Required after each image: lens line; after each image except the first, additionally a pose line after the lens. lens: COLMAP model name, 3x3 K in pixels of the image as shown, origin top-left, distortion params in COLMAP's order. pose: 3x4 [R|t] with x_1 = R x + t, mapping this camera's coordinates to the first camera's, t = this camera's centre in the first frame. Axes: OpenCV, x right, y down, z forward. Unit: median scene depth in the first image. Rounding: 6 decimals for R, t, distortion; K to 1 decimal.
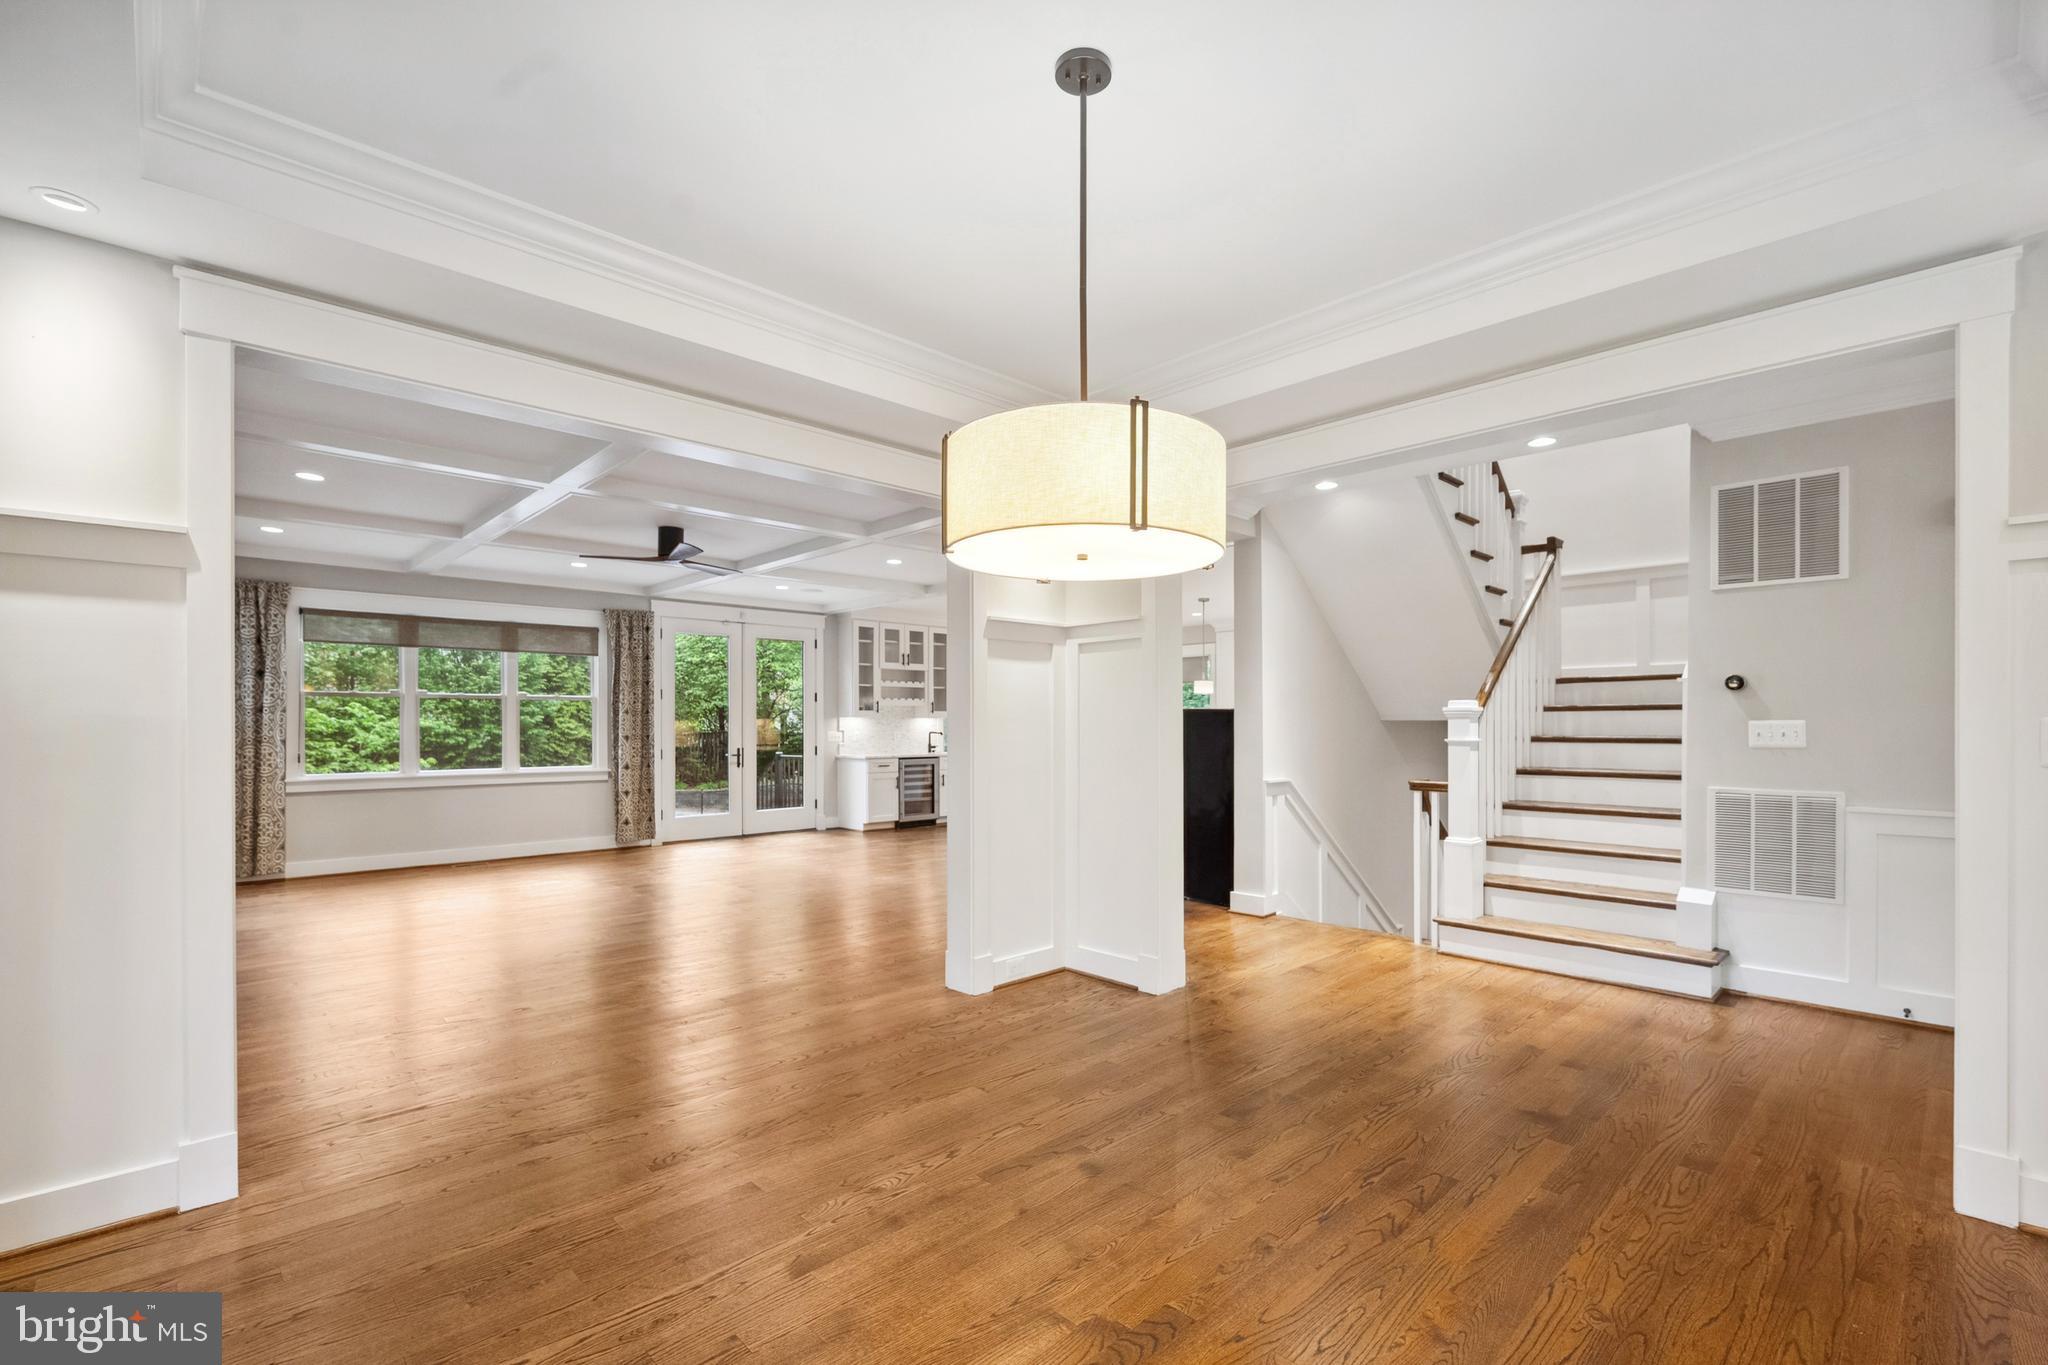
lens RADIAL K [[927.6, 0, 1029.0], [0, 927.6, 726.8], [0, 0, 1]] dist [-0.000024, -0.000064]
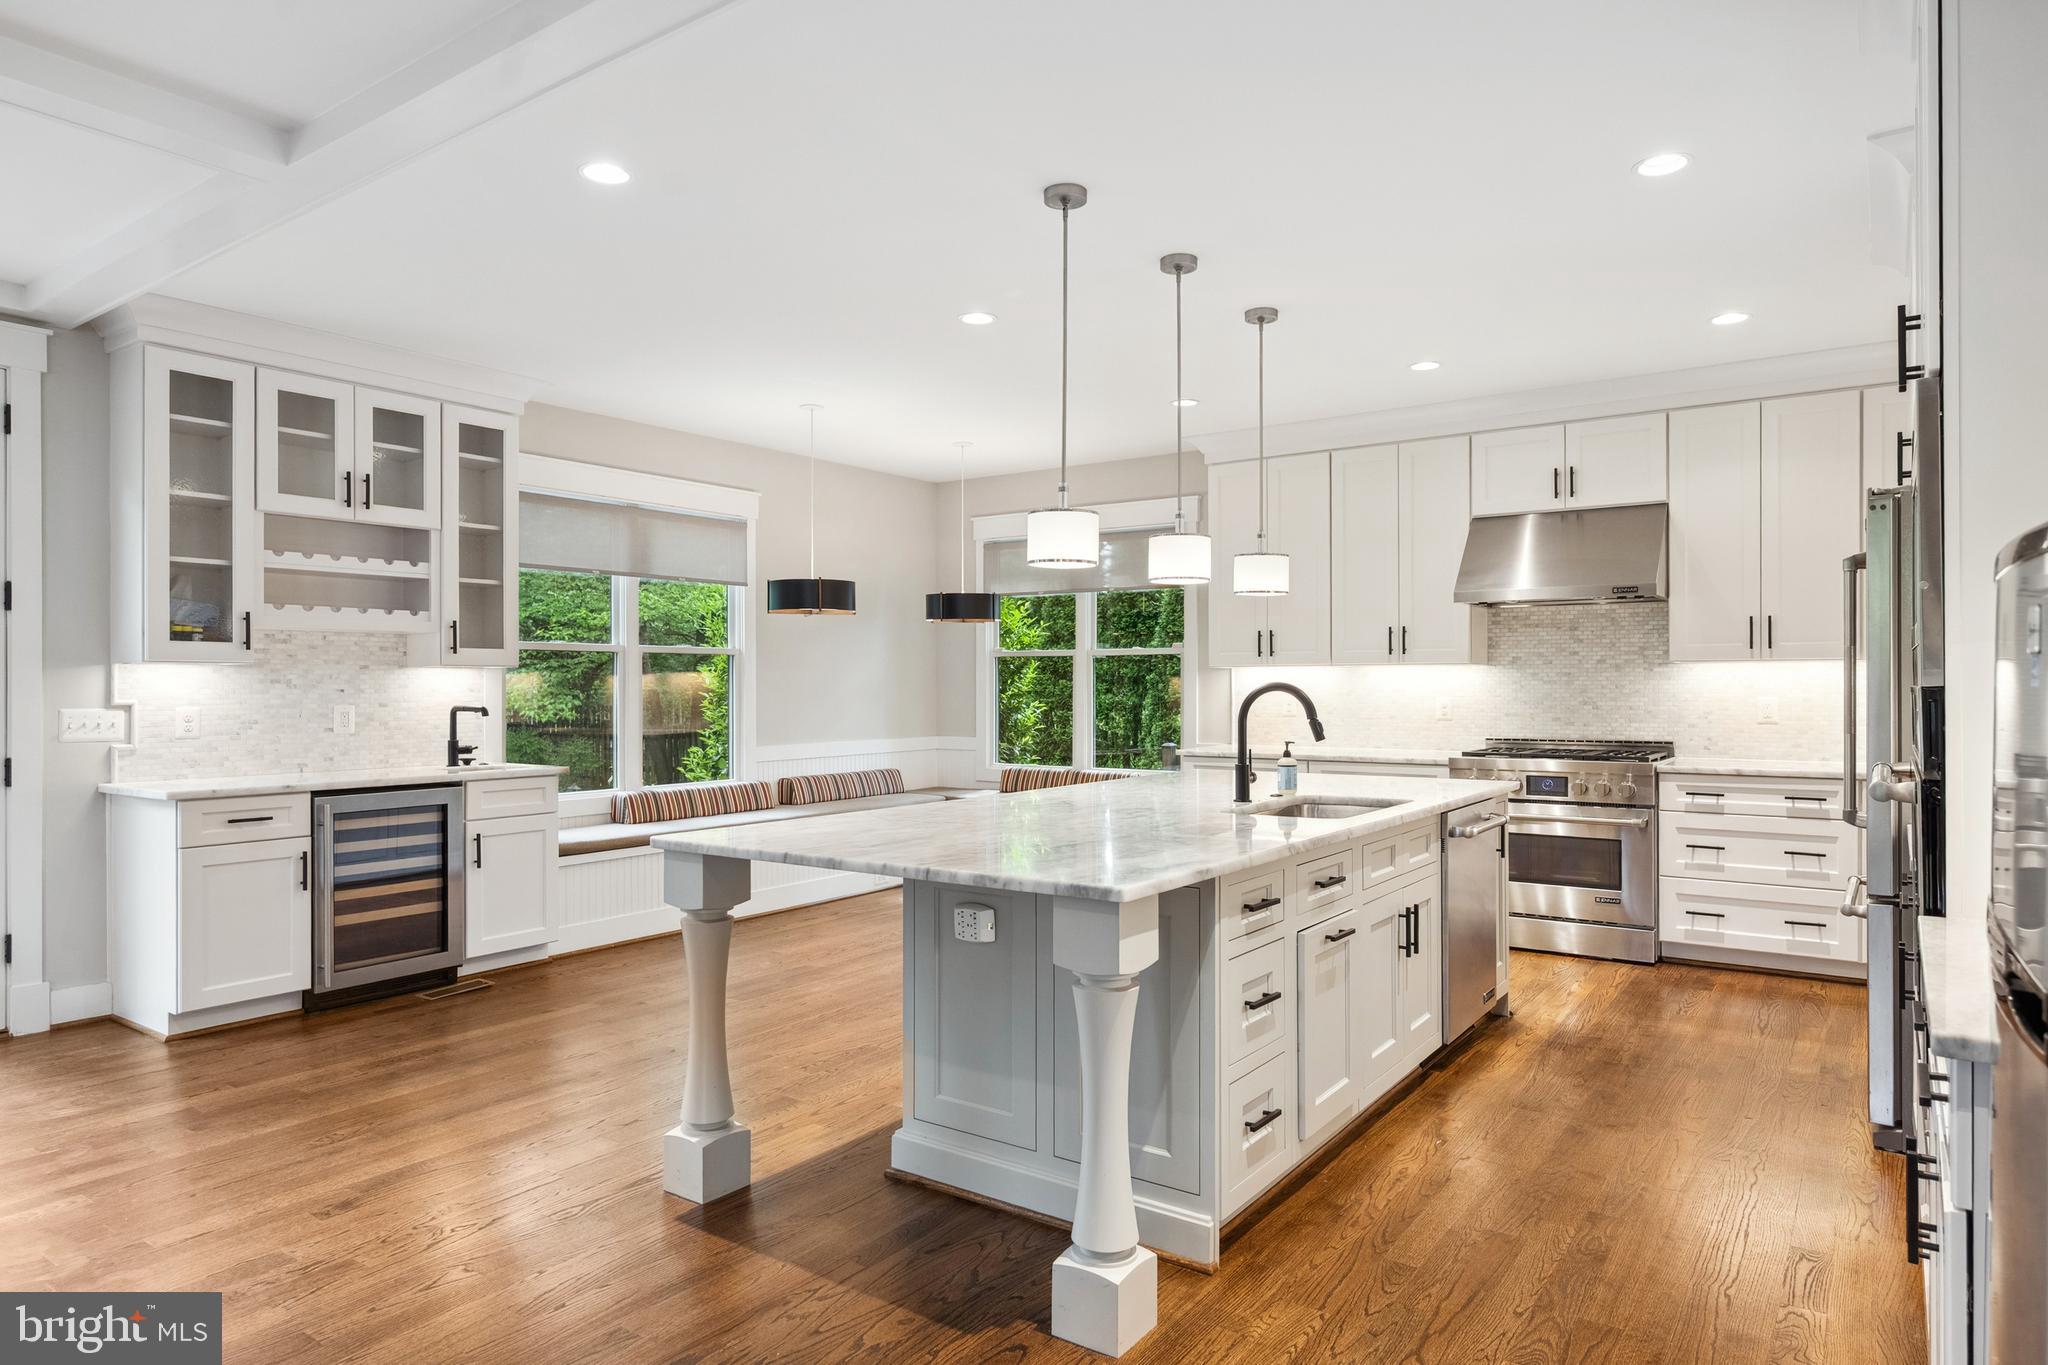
lens RADIAL K [[1224.5, 0, 1024.0], [0, 1224.5, 682.5], [0, 0, 1]] dist [0.000562, 0.000007]
pose [[0.983326, -0.000464, 0.181850, 0.022419], [0.001469, 0.999984, -0.005388, -0.000996], [-0.181844, 0.005565, 0.983312, 0.532098]]
